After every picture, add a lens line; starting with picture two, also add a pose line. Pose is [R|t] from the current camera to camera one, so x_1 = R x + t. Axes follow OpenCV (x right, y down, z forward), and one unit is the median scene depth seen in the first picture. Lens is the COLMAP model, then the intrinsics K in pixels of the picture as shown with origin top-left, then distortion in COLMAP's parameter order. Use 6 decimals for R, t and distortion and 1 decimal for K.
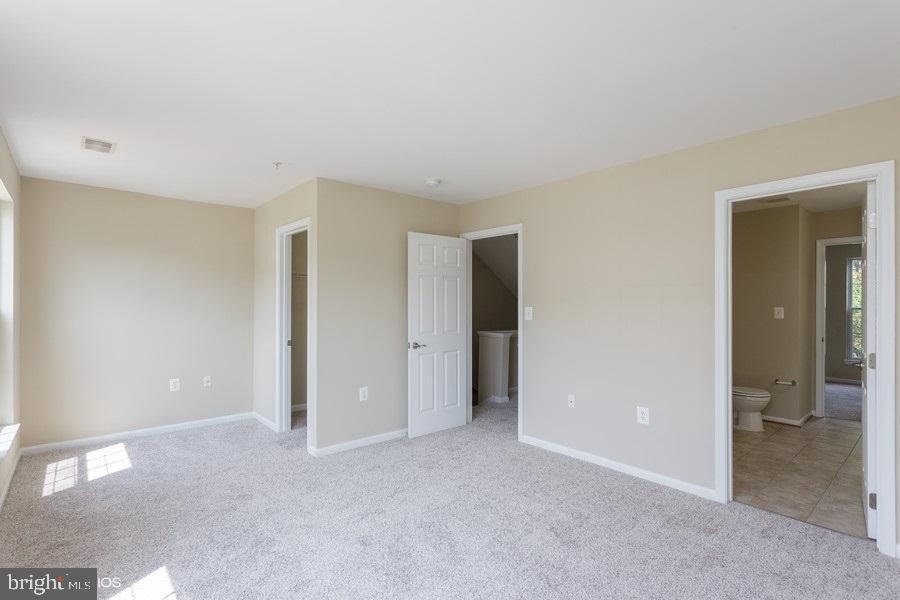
lens RADIAL K [[435.1, 0, 448.3], [0, 435.1, 298.3], [0, 0, 1]] dist [0.002527, 0.000634]
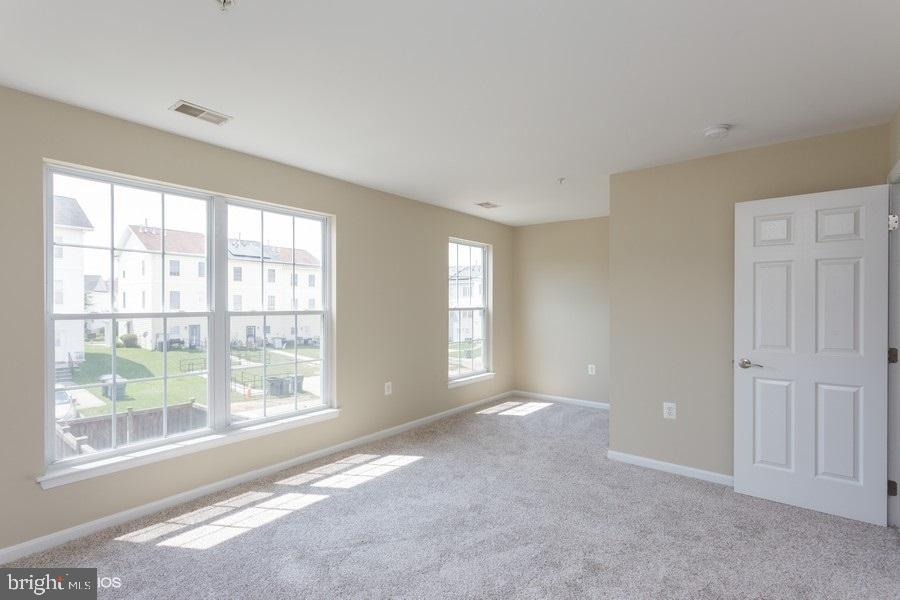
lens RADIAL K [[425.5, 0, 450.0], [0, 425.5, 300.0], [0, 0, 1]] dist [0.000262, -0.000062]
pose [[0.195731, -0.005164, -0.980644, 0.550428], [0.003281, 0.999984, -0.004611, 0.007665], [0.980652, -0.002315, 0.195745, 0.436243]]
